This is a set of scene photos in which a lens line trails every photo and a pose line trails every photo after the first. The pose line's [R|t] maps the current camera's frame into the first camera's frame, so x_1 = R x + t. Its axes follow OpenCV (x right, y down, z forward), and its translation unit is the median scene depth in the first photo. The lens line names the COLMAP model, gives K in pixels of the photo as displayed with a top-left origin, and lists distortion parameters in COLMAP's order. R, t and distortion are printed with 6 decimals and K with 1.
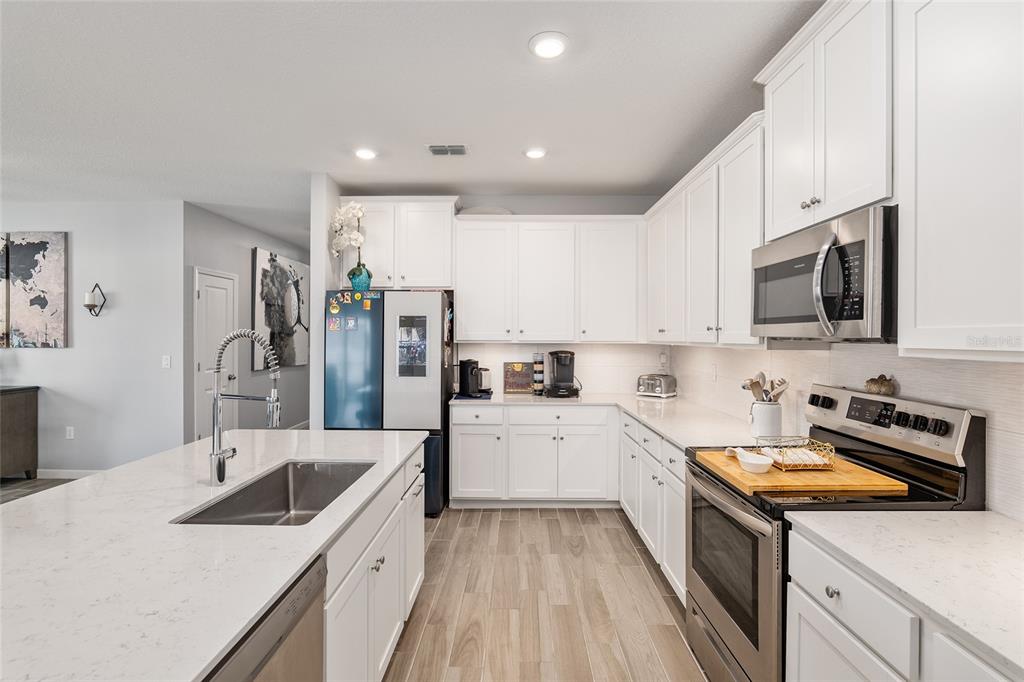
lens RADIAL K [[485.1, 0, 515.9], [0, 485.1, 335.3], [0, 0, 1]] dist [-0.019650, 0.002077]
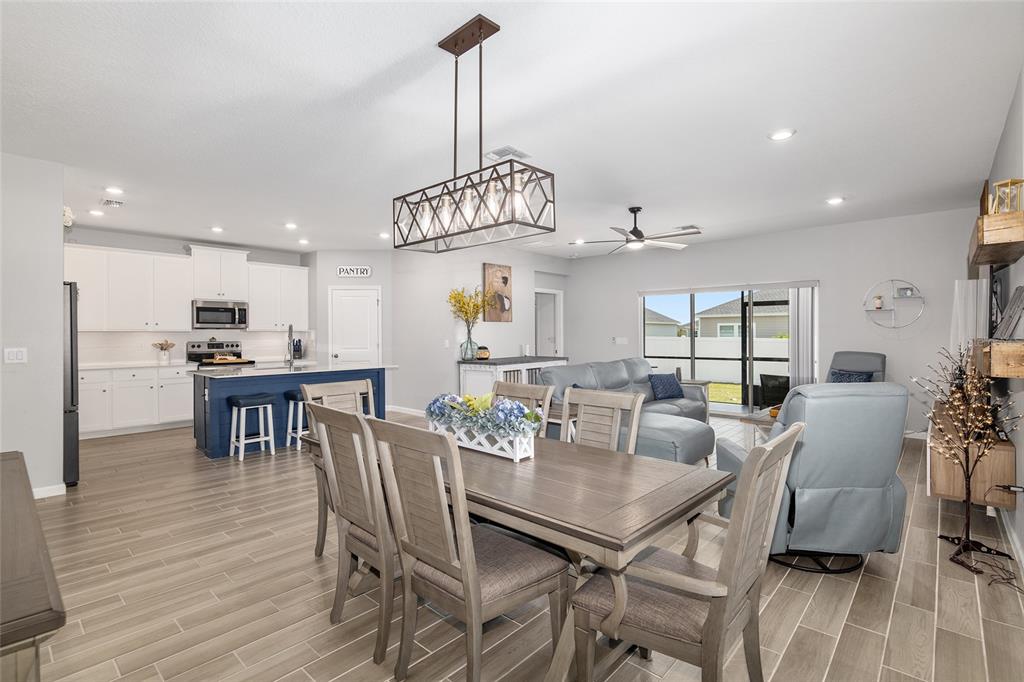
lens RADIAL K [[485.1, 0, 511.0], [0, 485.1, 330.4], [0, 0, 1]] dist [-0.019650, 0.002077]
pose [[-0.743874, 0.000259, 0.668320, -1.675718], [-0.000742, 0.999999, -0.001213, 0.013397], [-0.668319, -0.001398, -0.743873, 1.030263]]
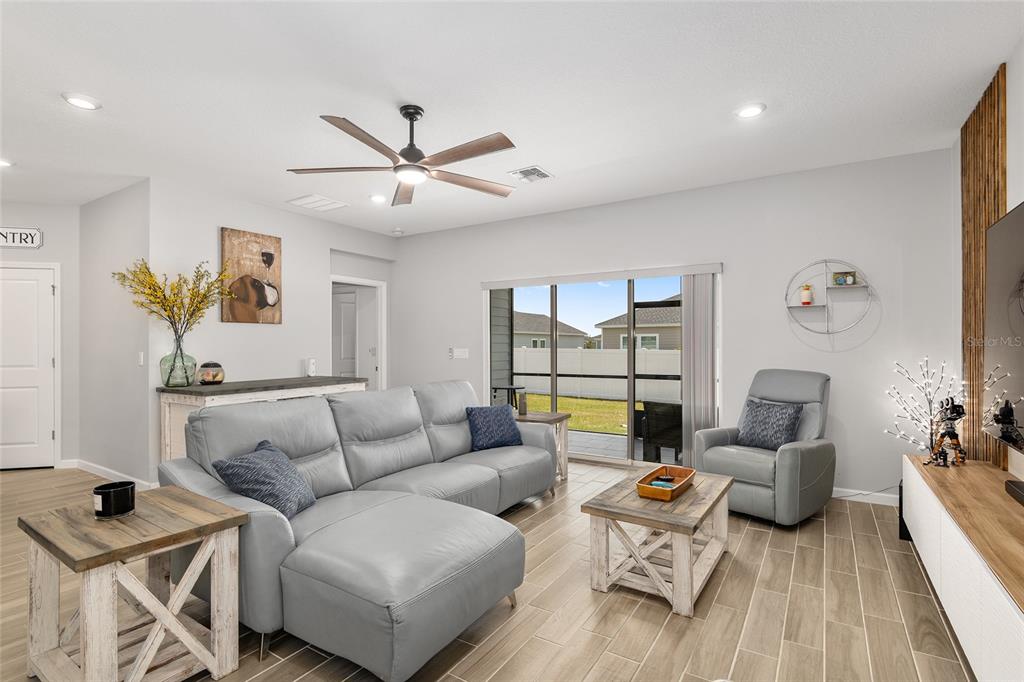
lens RADIAL K [[510.7, 0, 505.1], [0, 510.7, 342.6], [0, 0, 1]] dist [-0.006701, 0.002336]
pose [[-0.845429, -0.002429, 0.534082, -1.569952], [-0.003183, 0.999995, -0.000491, 0.023749], [-0.534078, -0.002115, -0.845432, 0.400471]]
